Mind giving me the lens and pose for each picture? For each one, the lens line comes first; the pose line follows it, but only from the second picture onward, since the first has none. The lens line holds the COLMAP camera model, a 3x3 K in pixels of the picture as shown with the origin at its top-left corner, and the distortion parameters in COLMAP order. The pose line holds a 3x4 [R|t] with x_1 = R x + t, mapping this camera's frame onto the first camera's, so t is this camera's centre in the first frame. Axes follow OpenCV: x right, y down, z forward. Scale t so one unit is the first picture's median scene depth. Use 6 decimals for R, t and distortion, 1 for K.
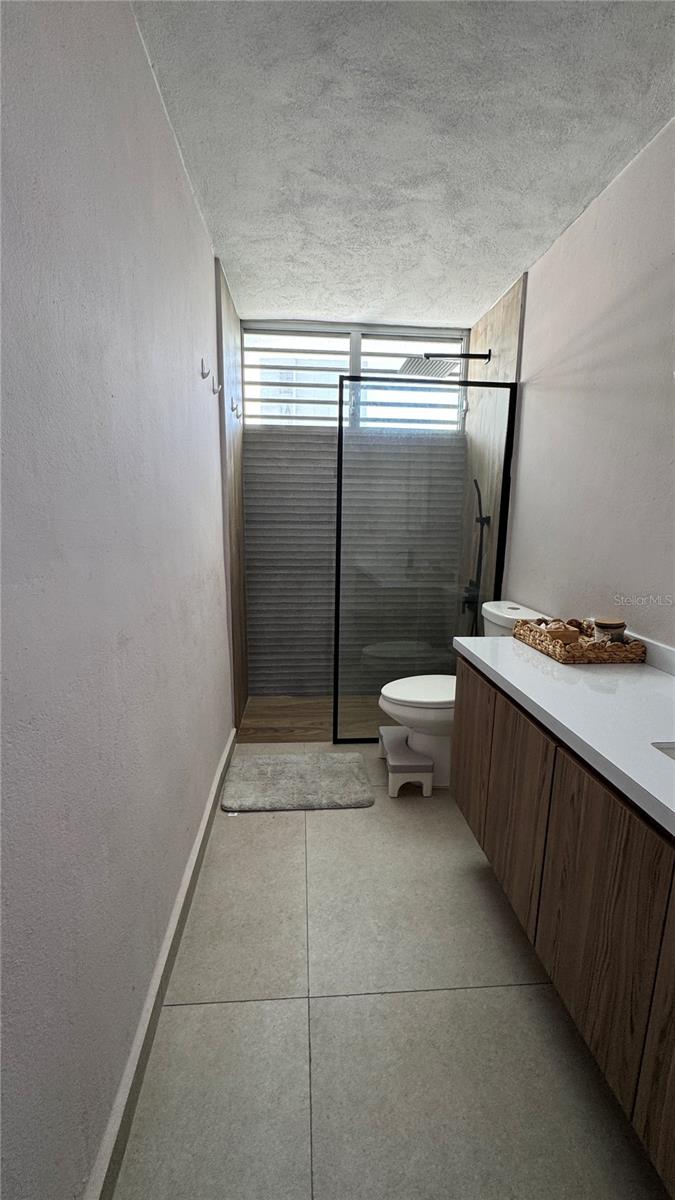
lens RADIAL K [[478.5, 0, 336.4], [0, 478.5, 604.2], [0, 0, 1]] dist [-0.004037, 0.000881]
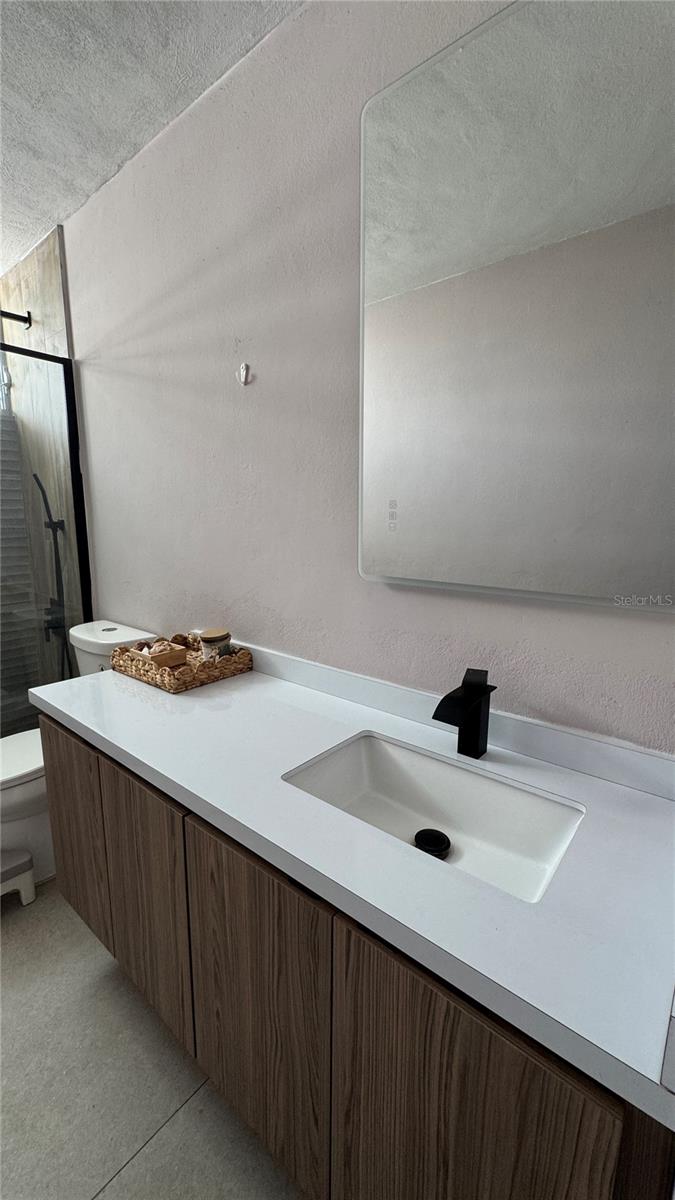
lens RADIAL K [[478.5, 0, 338.2], [0, 478.5, 601.2], [0, 0, 1]] dist [-0.004037, 0.000881]
pose [[0.695297, -0.132028, 0.706492, 0.079421], [0.135418, 0.989442, 0.051632, -0.037546], [-0.705850, 0.059772, 0.705835, 0.149963]]
